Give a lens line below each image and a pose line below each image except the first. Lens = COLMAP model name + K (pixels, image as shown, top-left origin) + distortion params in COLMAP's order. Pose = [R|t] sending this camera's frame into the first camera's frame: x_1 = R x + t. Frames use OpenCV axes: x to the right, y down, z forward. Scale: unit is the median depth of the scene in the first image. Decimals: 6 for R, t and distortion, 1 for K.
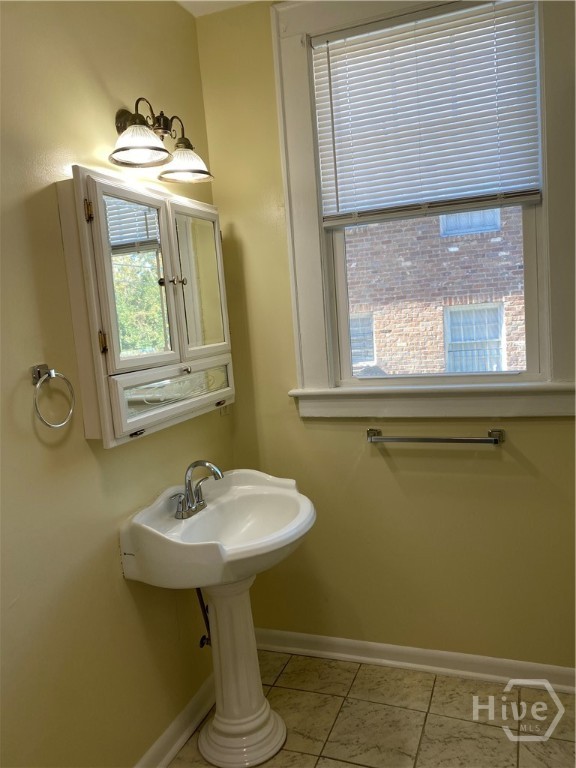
lens RADIAL K [[581.5, 0, 283.9], [0, 581.5, 379.6], [0, 0, 1]] dist [0.042267, -0.068487]
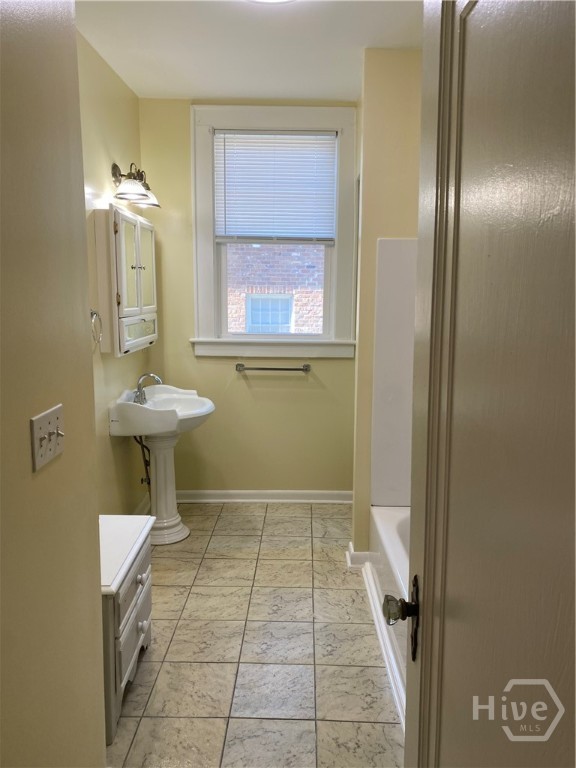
lens RADIAL K [[581.5, 0, 283.9], [0, 581.5, 379.6], [0, 0, 1]] dist [0.042267, -0.068487]
pose [[0.934633, 0.032472, 0.354127, -0.330382], [-0.043402, 0.998794, 0.022963, 0.087814], [-0.352954, -0.036832, 0.934915, -0.653619]]
